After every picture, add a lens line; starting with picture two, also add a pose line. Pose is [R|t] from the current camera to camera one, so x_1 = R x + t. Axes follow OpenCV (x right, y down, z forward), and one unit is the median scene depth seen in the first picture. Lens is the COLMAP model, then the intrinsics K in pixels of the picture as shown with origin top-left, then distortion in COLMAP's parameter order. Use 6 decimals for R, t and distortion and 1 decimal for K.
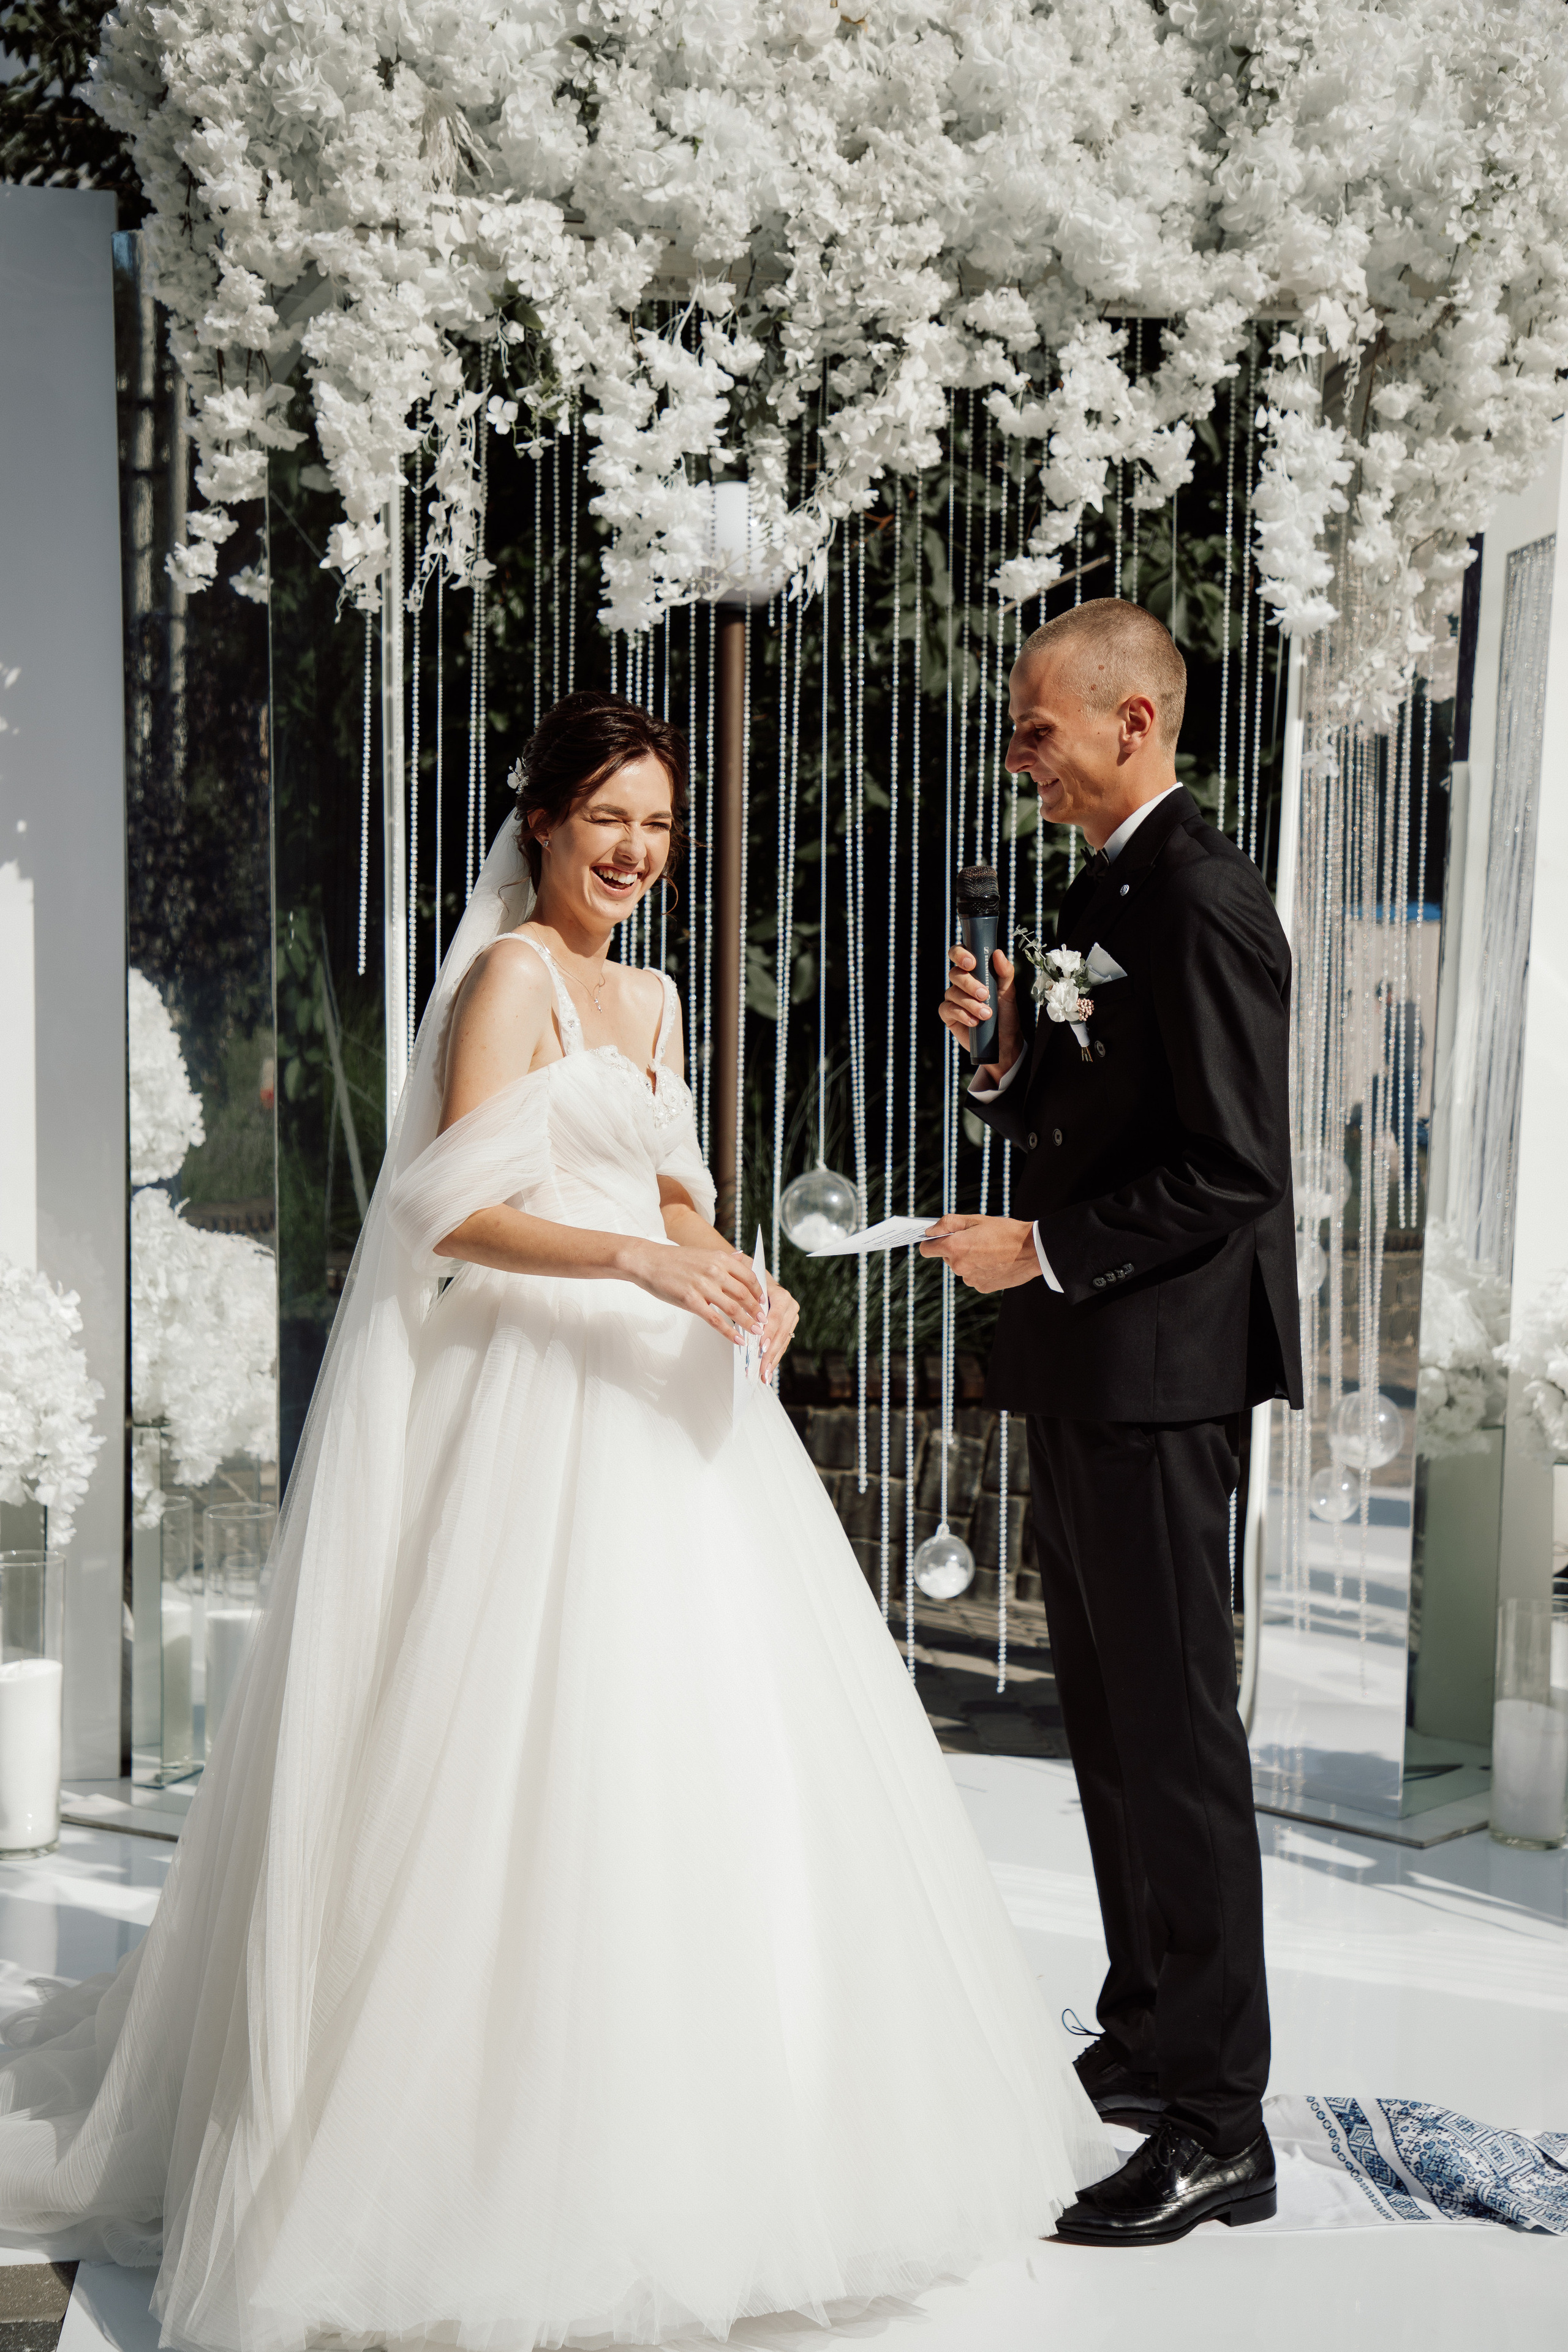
lens RADIAL K [[3227.7, 0, 788.5], [0, 3227.7, 1179.1], [0, 0, 1]] dist [0.117219, 0.000000]
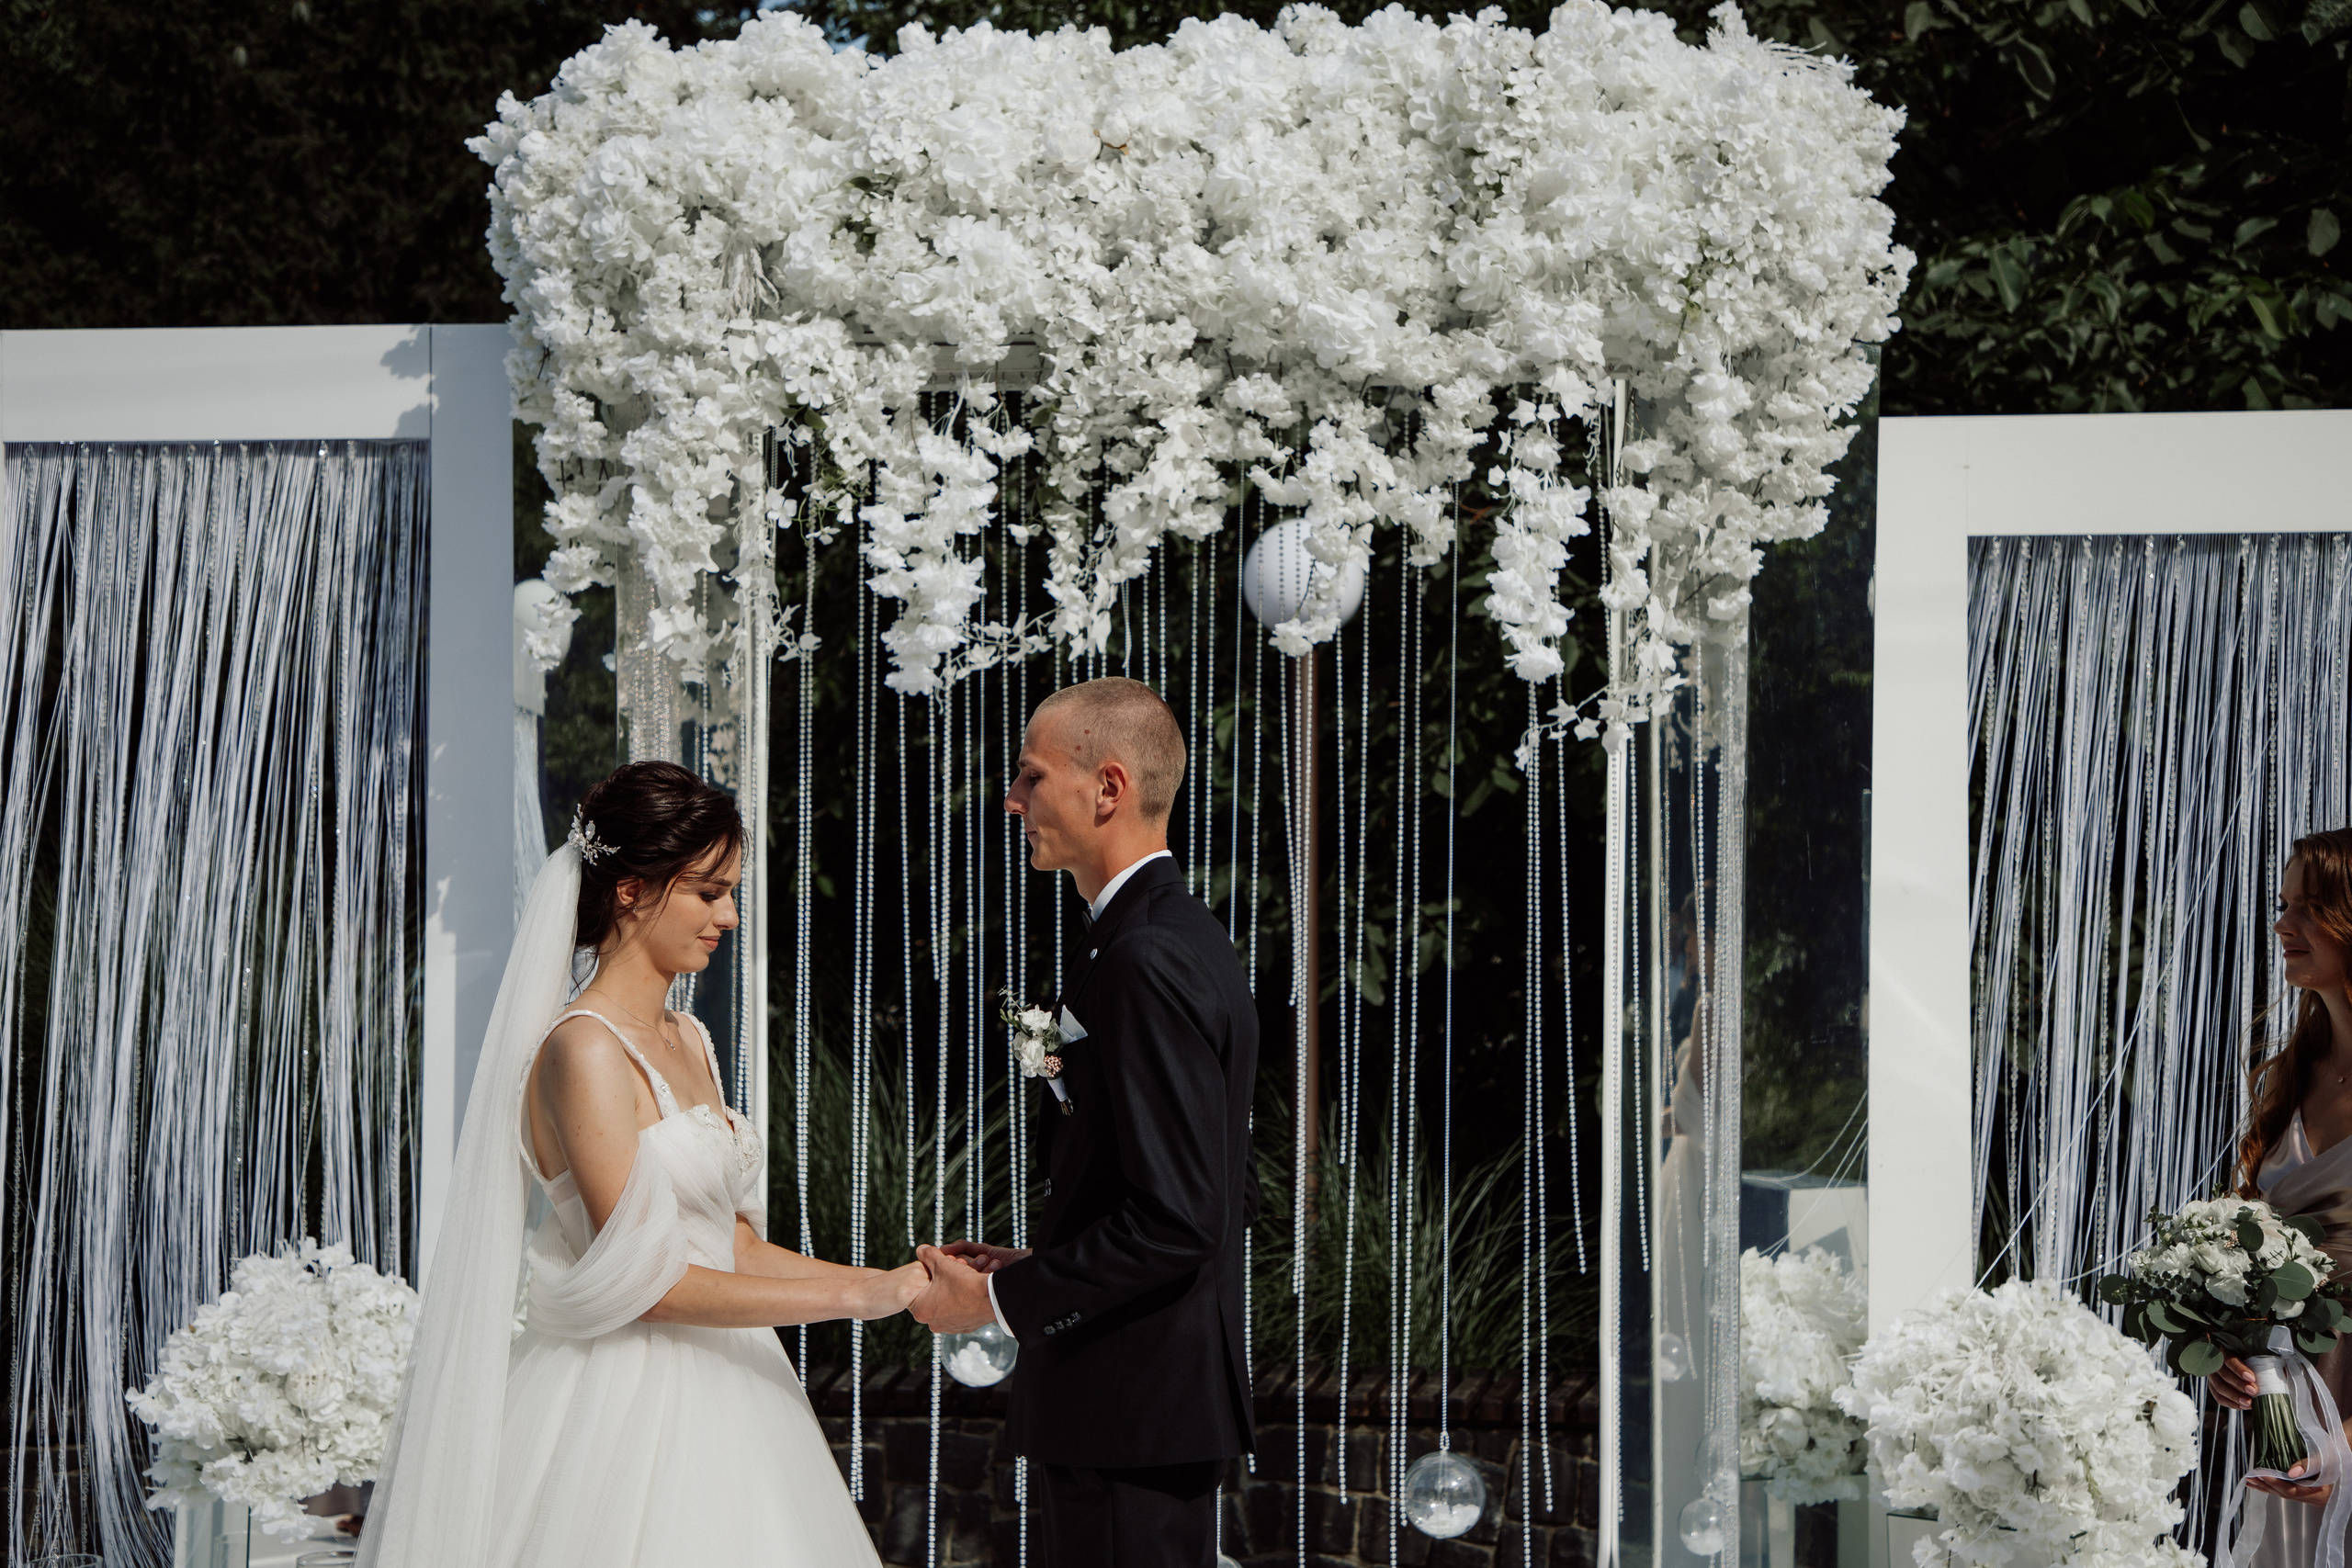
lens RADIAL K [[3227.4, 0, 1165.6], [0, 3227.4, 708.3], [0, 0, 1]] dist [0.117219, 0.000000]
pose [[0.976148, -0.025816, -0.215564, 0.267320], [-0.004072, 0.990553, -0.137071, -0.017611], [0.217066, 0.134680, 0.966821, -0.023553]]
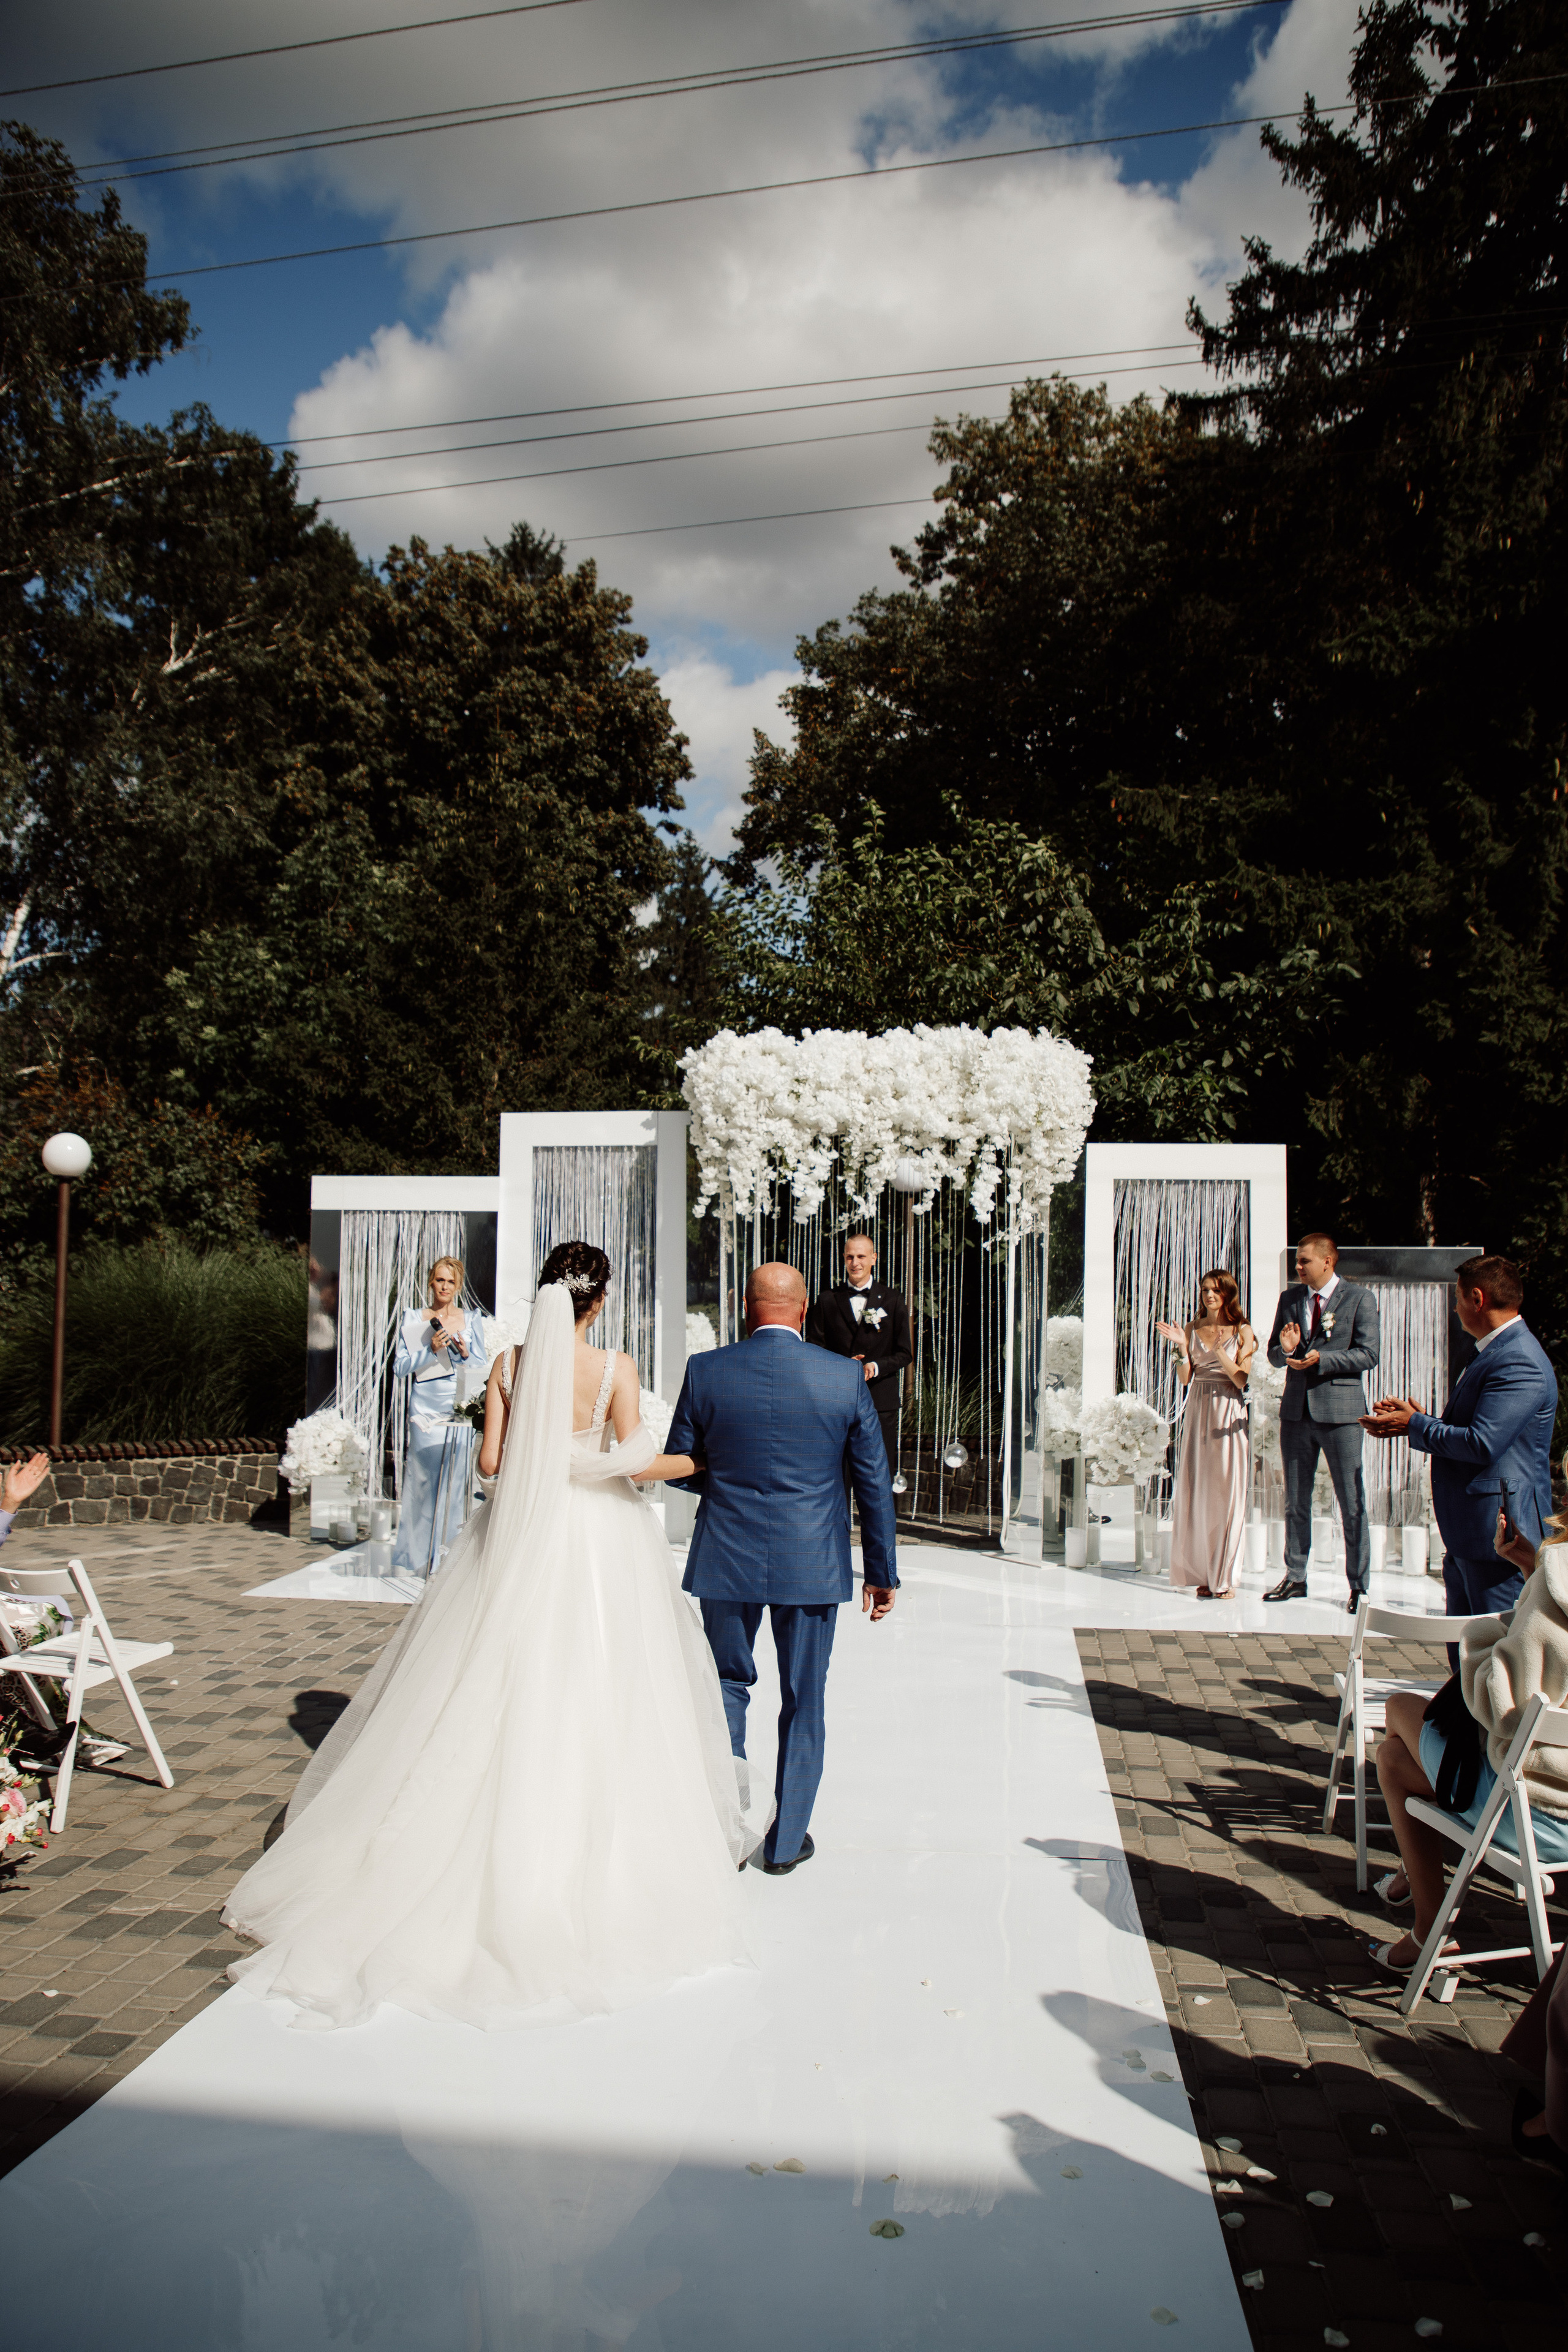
lens RADIAL K [[1583.5, 0, 783.7], [0, 1583.5, 1179.3], [0, 0, 1]] dist [-0.002672, -0.000083]
pose [[0.975986, -0.022043, -0.216714, 0.324195], [-0.007131, 0.991100, -0.132927, 0.022135], [0.217715, 0.131280, 0.967143, -0.806552]]
